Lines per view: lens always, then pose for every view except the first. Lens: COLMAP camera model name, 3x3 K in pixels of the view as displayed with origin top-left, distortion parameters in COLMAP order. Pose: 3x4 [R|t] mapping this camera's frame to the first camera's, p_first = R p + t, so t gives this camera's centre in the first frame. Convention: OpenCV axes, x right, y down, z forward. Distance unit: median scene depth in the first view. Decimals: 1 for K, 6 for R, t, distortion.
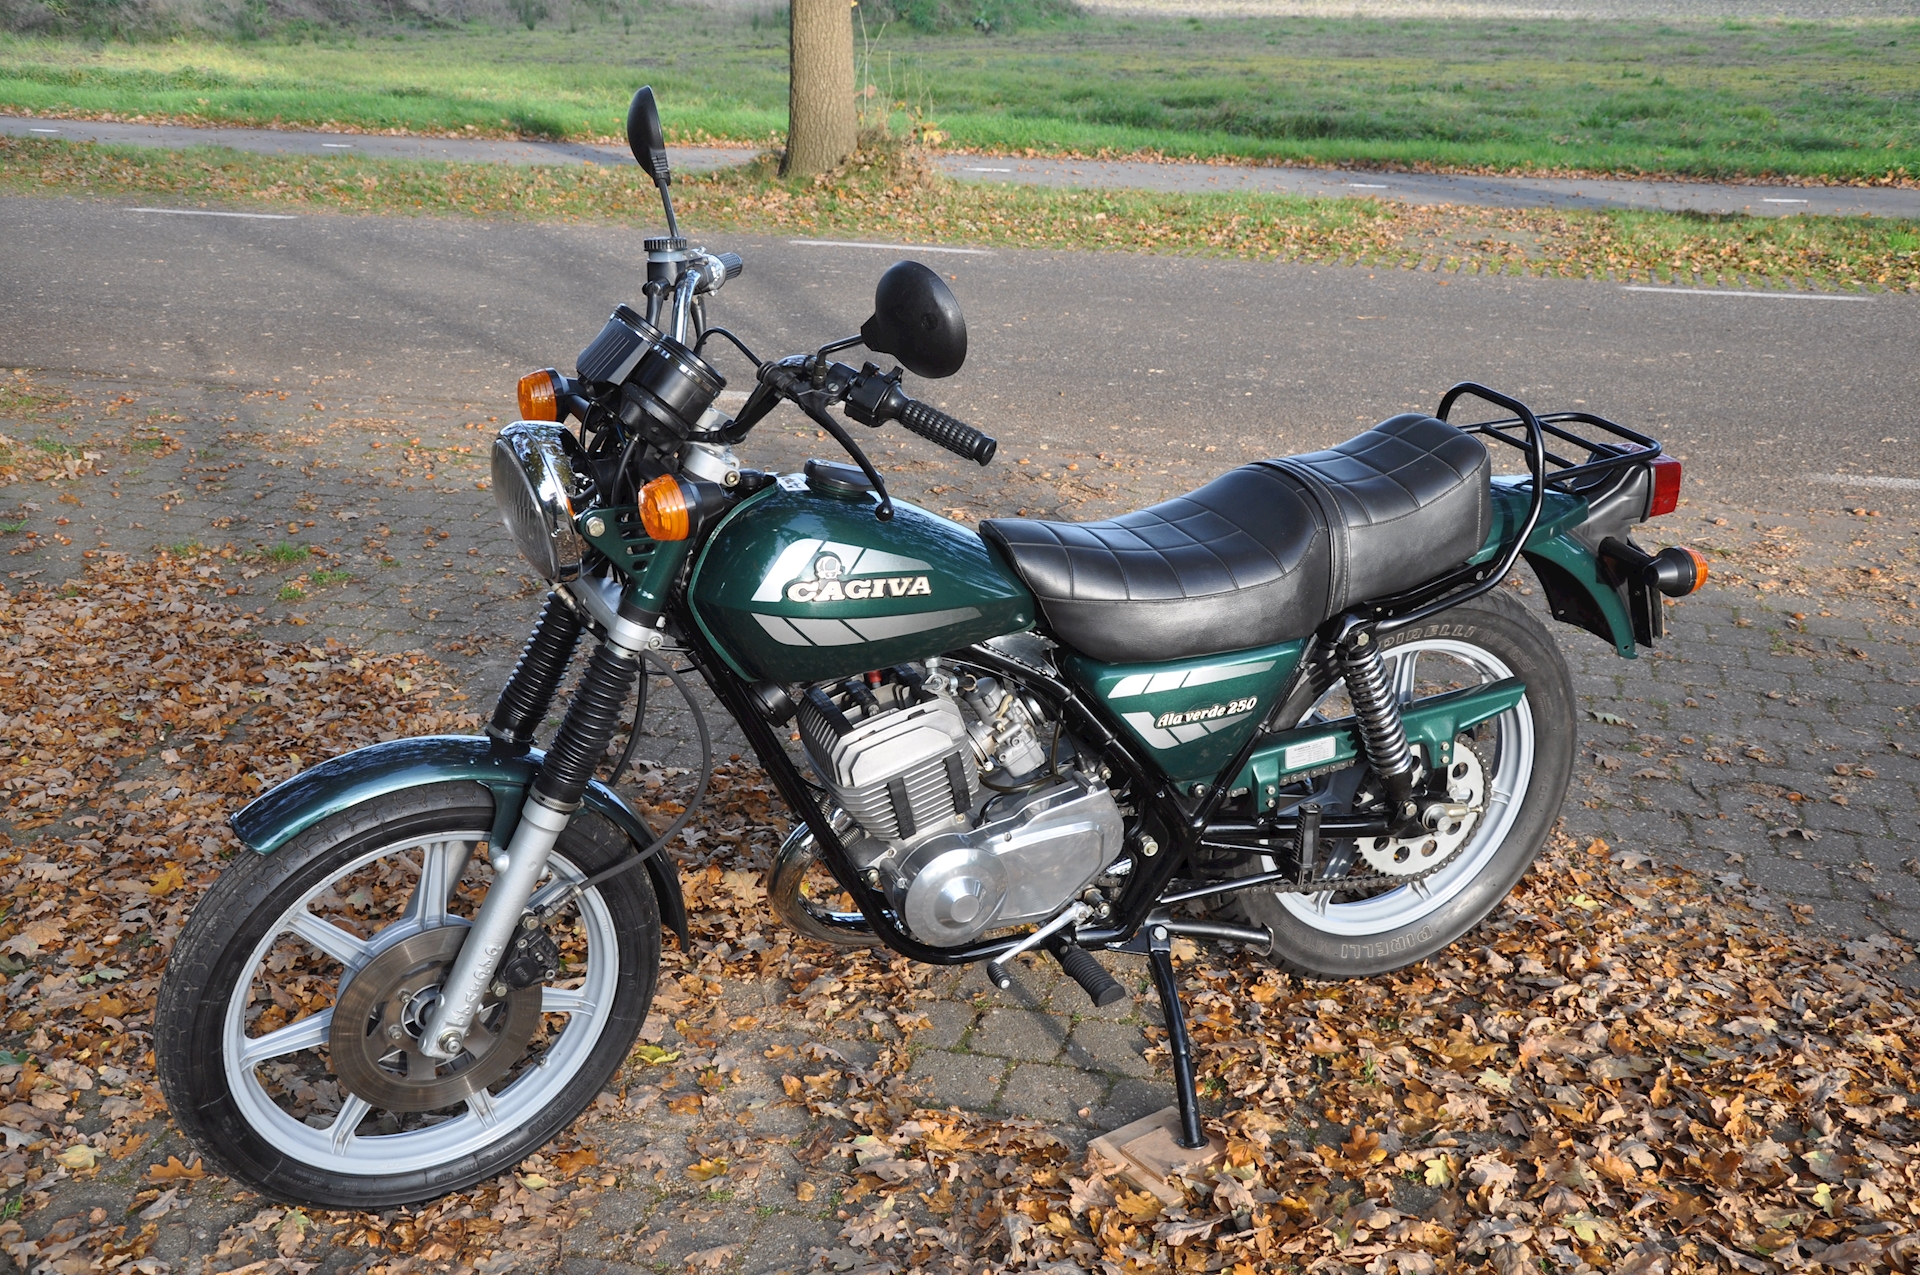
lens RADIAL K [[1949.8, 0, 960.0], [0, 1949.8, 637.5], [0, 0, 1]] dist [-0.061701, 0.293630]
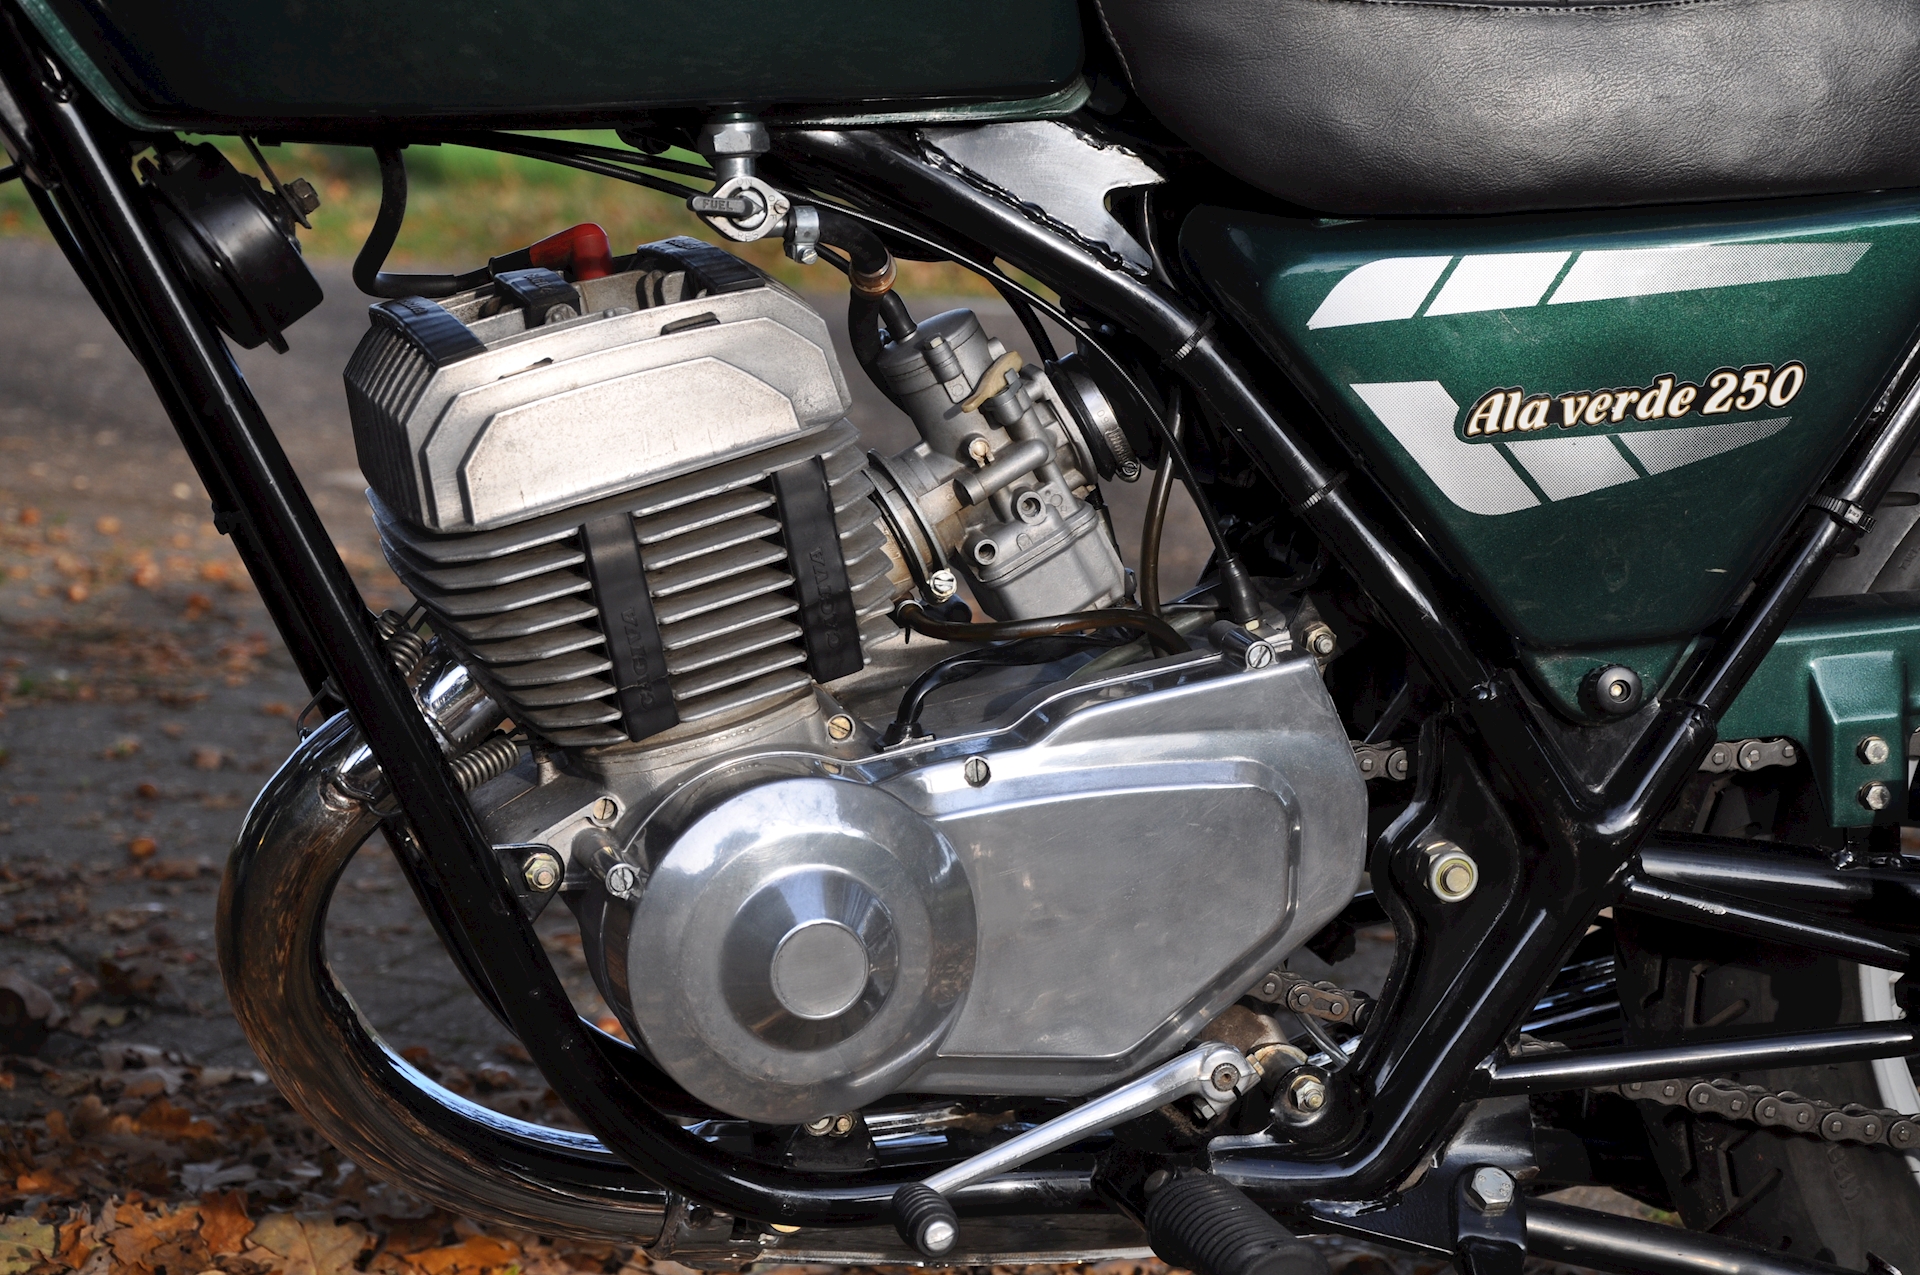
lens RADIAL K [[4893.7, 0, 960.0], [0, 4893.7, 637.5], [0, 0, 1]] dist [0.358087, 5.188815]
pose [[0.993739, 0.031744, -0.107124, 0.101707], [-0.053013, 0.977954, -0.201981, 0.232006], [0.098351, 0.206395, 0.973513, 0.219309]]
